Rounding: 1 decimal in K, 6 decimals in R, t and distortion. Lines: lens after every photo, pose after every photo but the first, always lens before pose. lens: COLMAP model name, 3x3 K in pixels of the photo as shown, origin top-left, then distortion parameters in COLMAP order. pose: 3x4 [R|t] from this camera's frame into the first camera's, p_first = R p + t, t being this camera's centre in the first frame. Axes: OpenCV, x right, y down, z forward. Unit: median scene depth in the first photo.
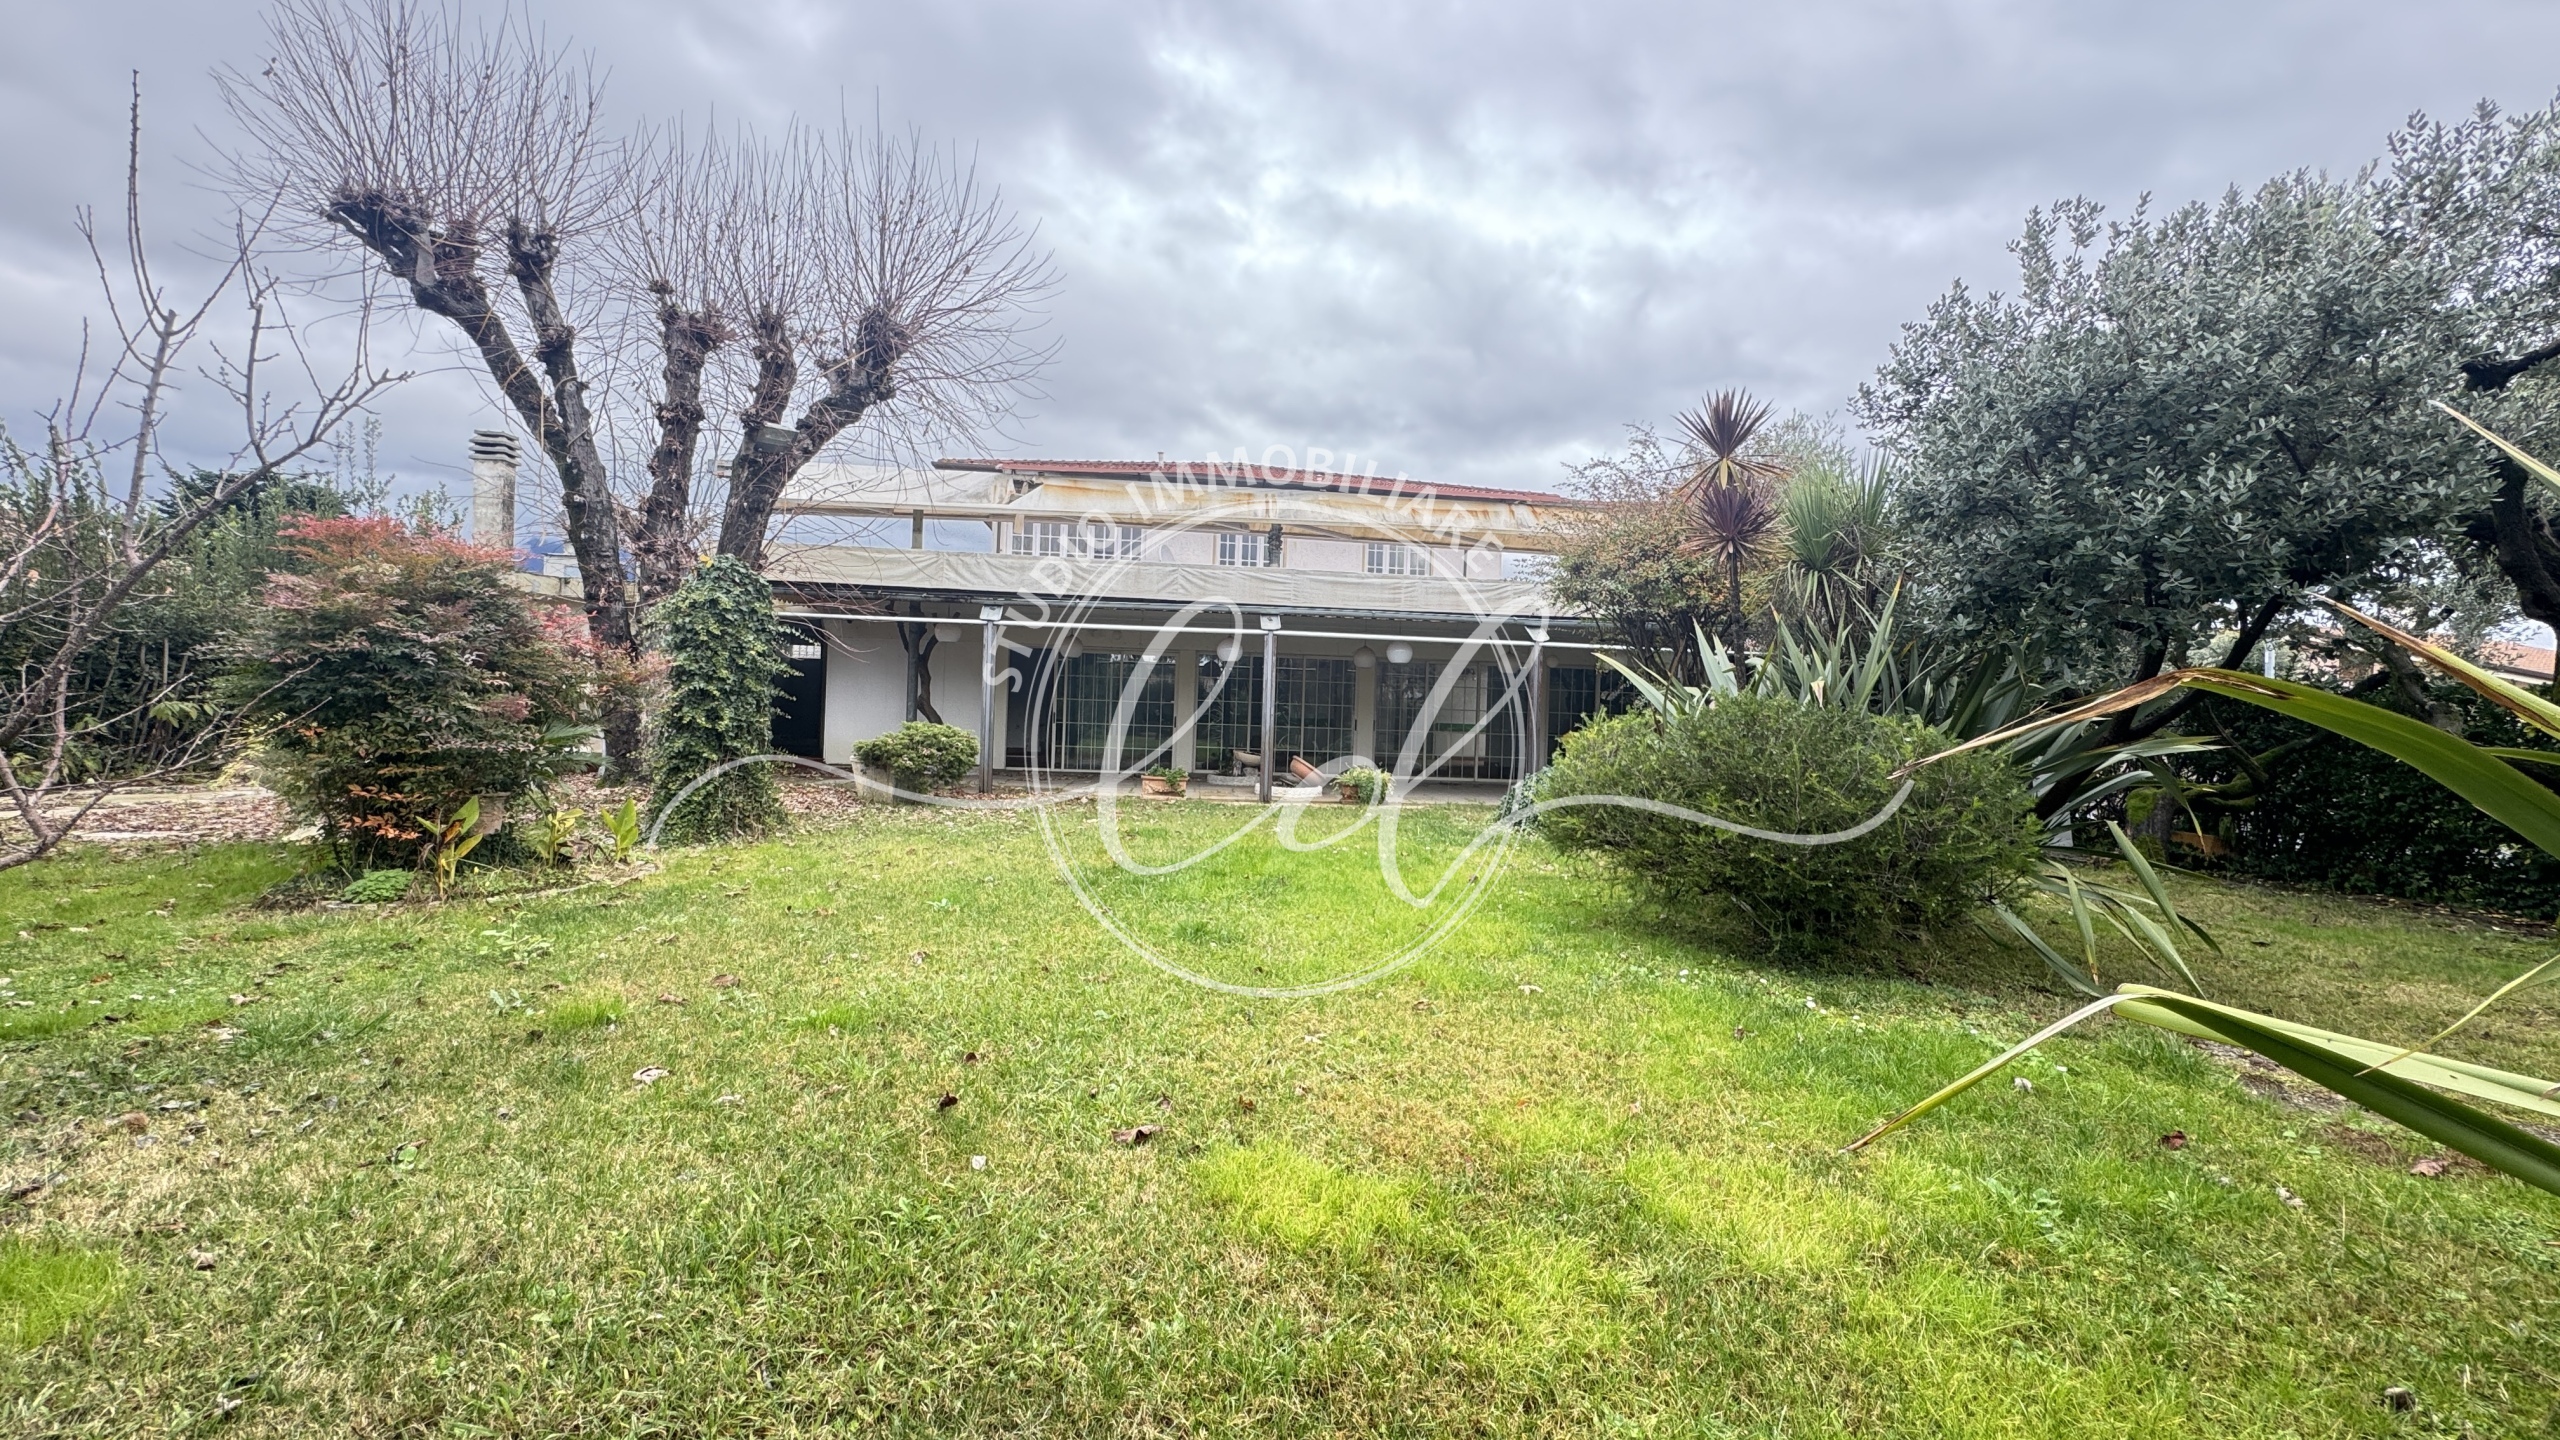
lens RADIAL K [[983.1, 0, 1273.0], [0, 983.1, 718.9], [0, 0, 1]] dist [-0.001335, -0.000197]
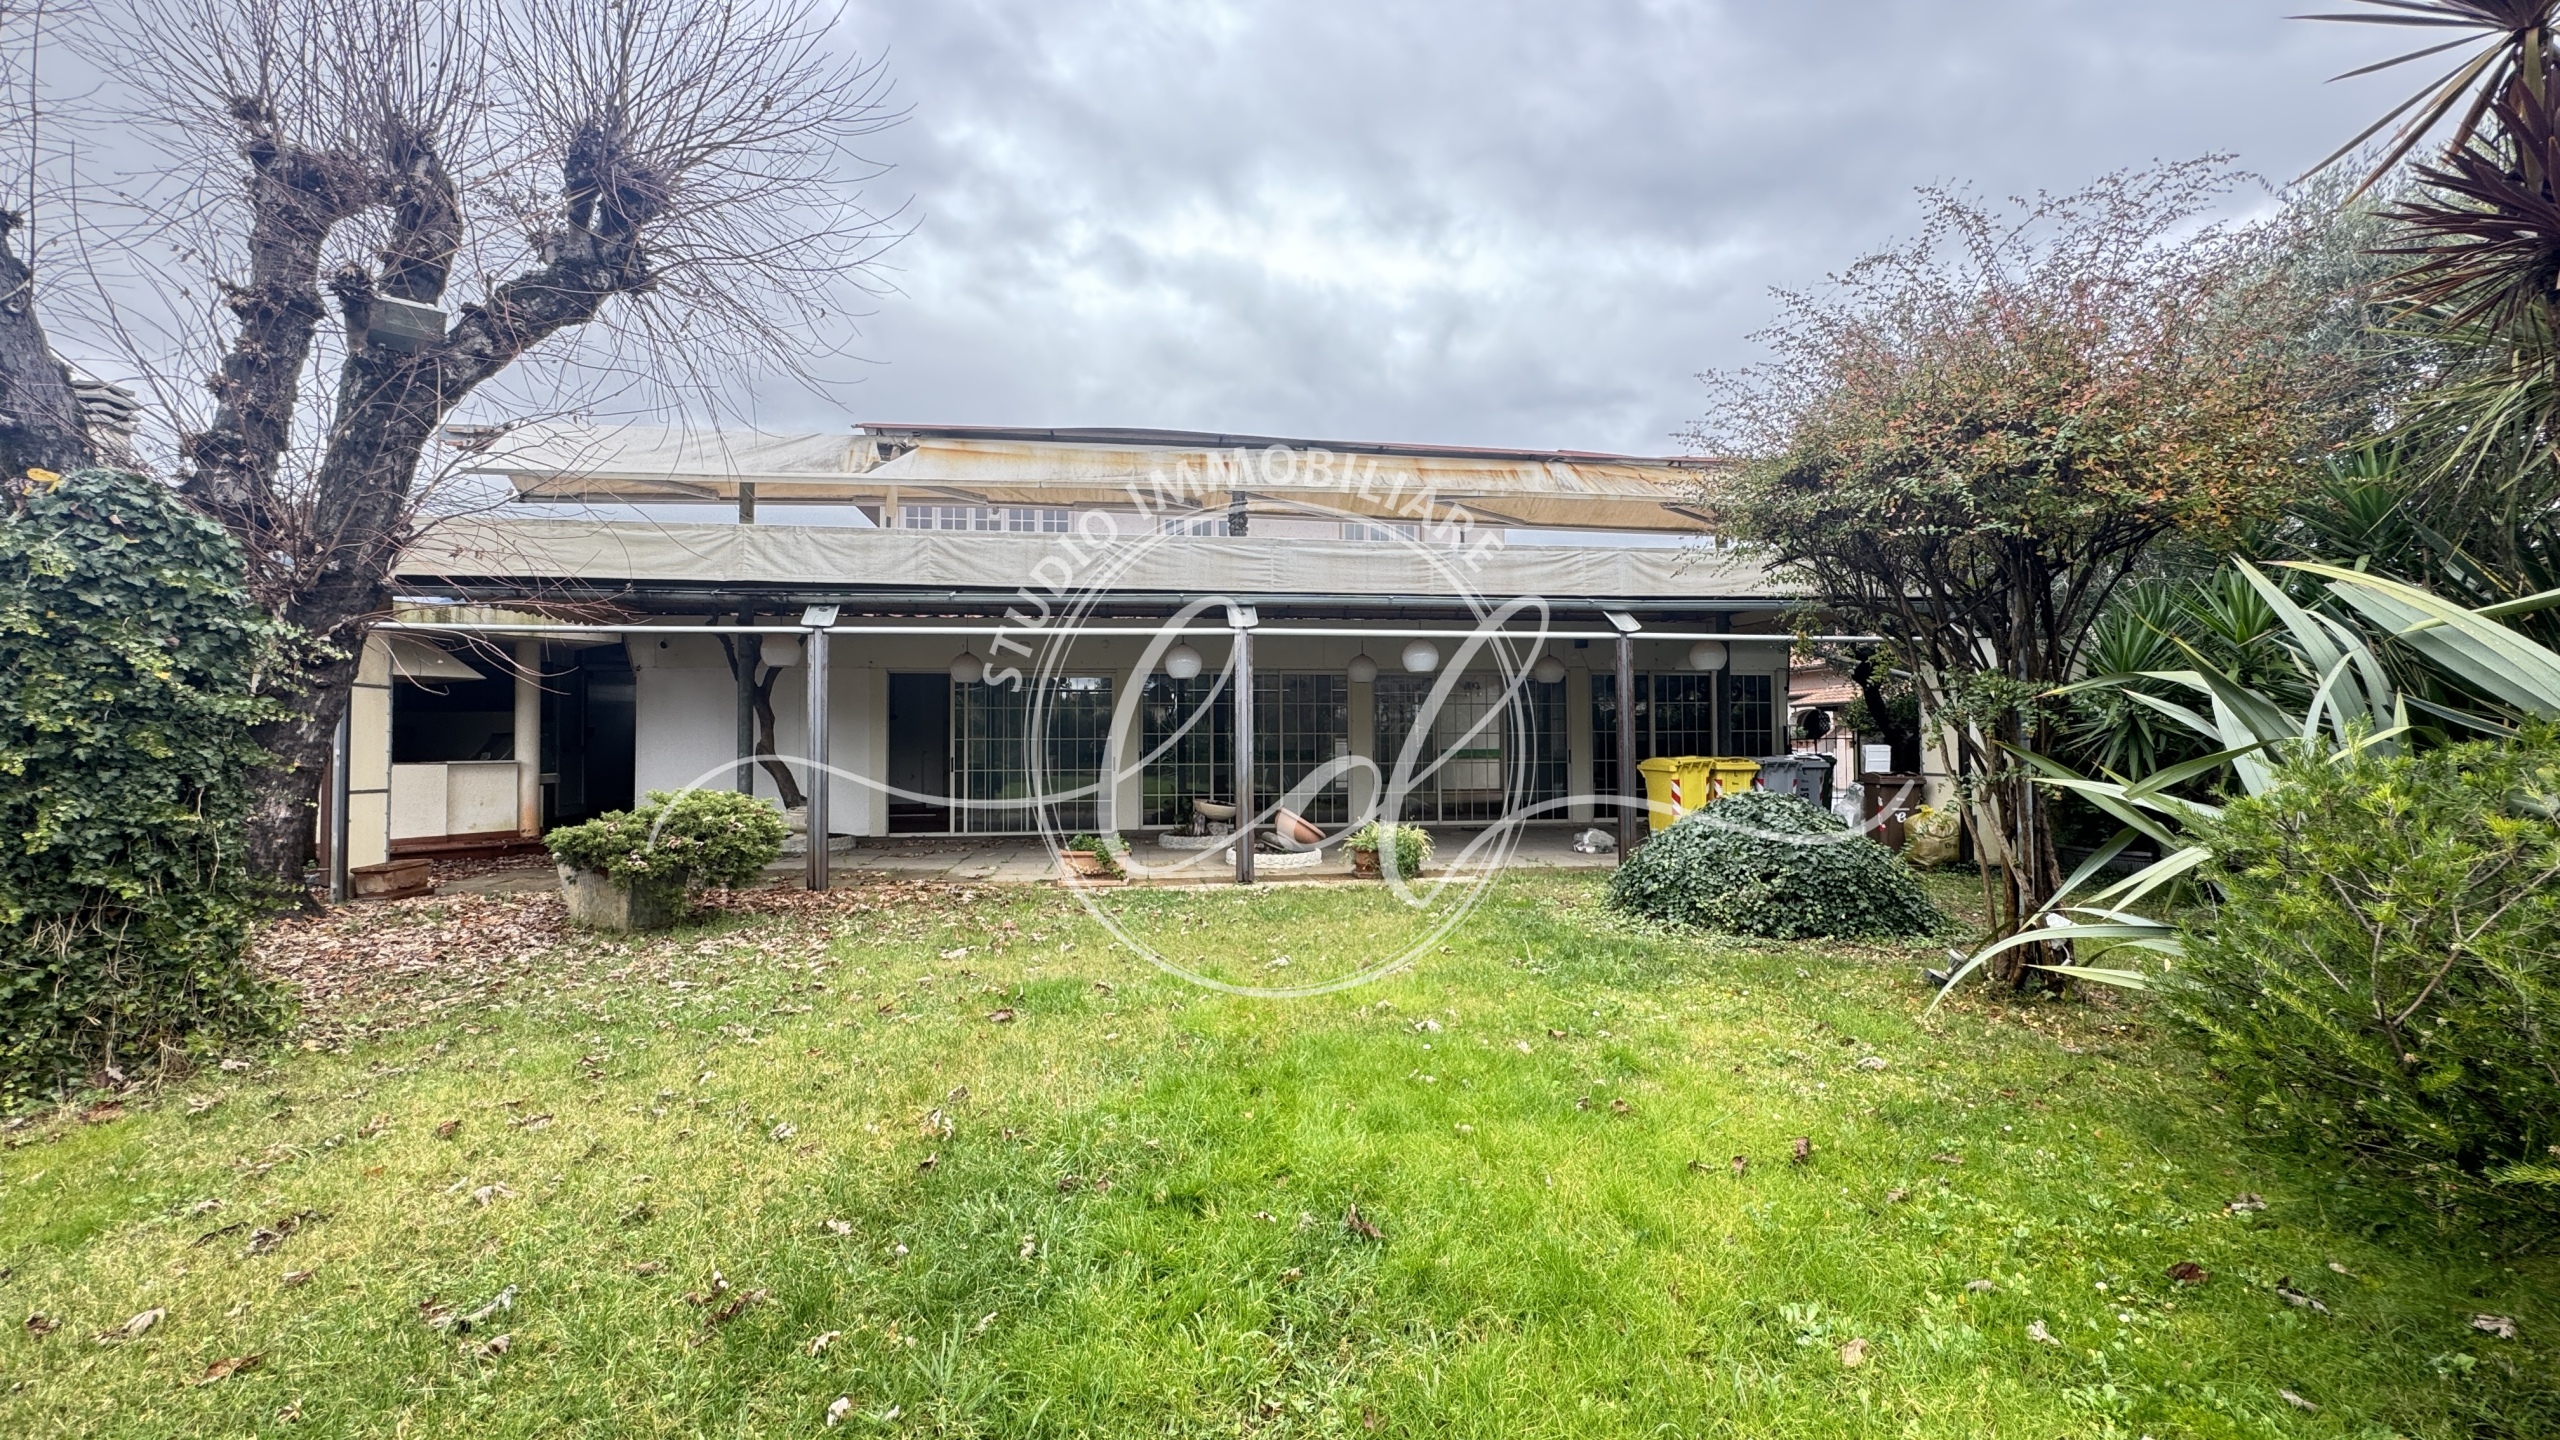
lens RADIAL K [[983.1, 0, 1289.0], [0, 983.1, 722.7], [0, 0, 1]] dist [-0.001335, -0.000197]
pose [[0.997196, -0.038207, 0.064348, -0.017242], [0.039645, 0.998989, -0.021217, -0.008868], [-0.063472, 0.023708, 0.997702, 0.319268]]
